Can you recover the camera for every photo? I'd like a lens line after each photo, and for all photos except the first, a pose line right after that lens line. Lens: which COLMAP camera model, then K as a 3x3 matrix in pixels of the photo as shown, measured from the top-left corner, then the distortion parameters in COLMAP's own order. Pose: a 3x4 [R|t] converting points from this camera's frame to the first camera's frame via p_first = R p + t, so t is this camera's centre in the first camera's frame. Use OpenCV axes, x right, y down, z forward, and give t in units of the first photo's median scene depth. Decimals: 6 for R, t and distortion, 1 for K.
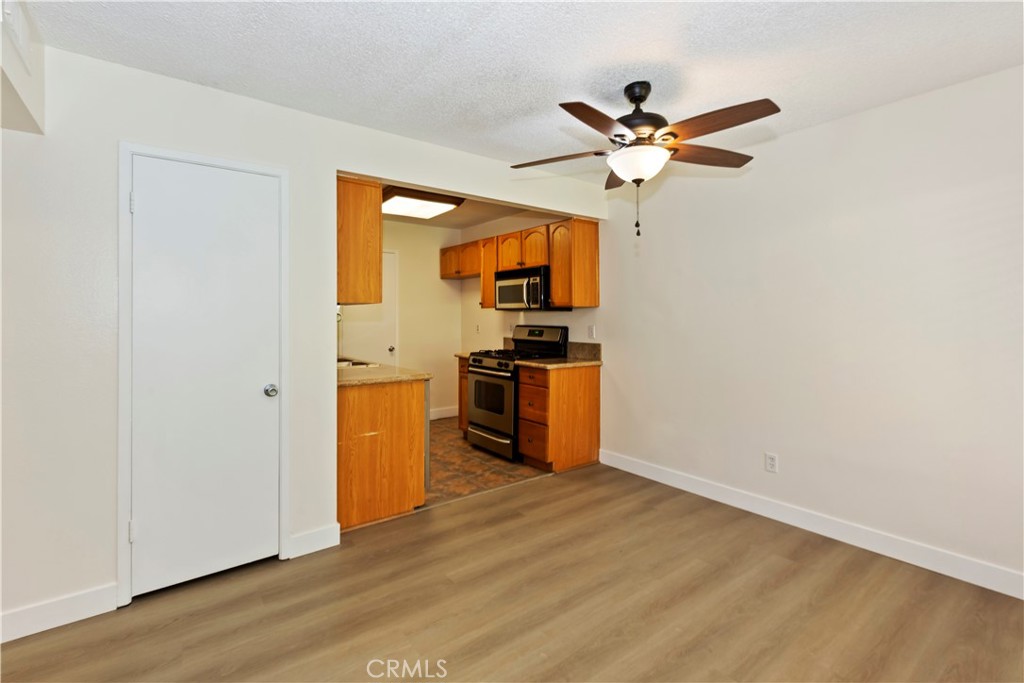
lens RADIAL K [[453.0, 0, 521.5], [0, 453.0, 316.8], [0, 0, 1]] dist [0.000626, -0.000010]
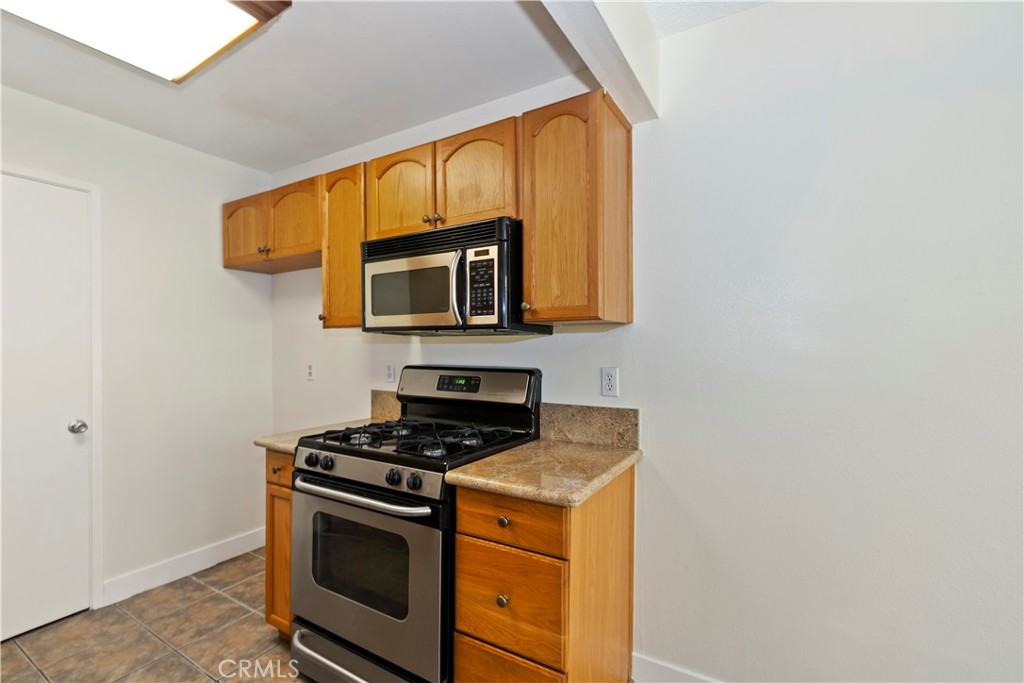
lens RADIAL K [[453.0, 0, 513.1], [0, 453.0, 347.1], [0, 0, 1]] dist [0.000626, -0.000010]
pose [[0.936410, -0.000481, 0.350908, -0.086043], [0.001366, 0.999996, -0.002276, 0.000908], [-0.350906, 0.002611, 0.936407, 0.633209]]
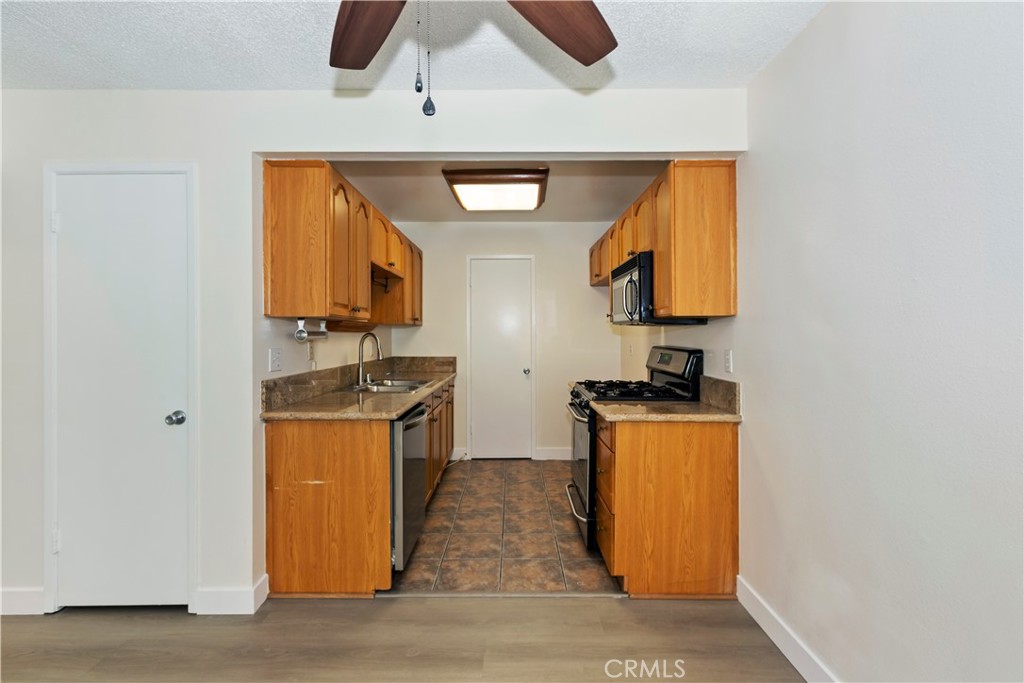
lens RADIAL K [[453.0, 0, 522.9], [0, 453.0, 337.3], [0, 0, 1]] dist [0.000626, -0.000010]
pose [[0.796820, 0.005512, -0.604191, 0.294821], [-0.000895, 0.999968, 0.007942, -0.000219], [0.604216, -0.005787, 0.796800, 0.406254]]
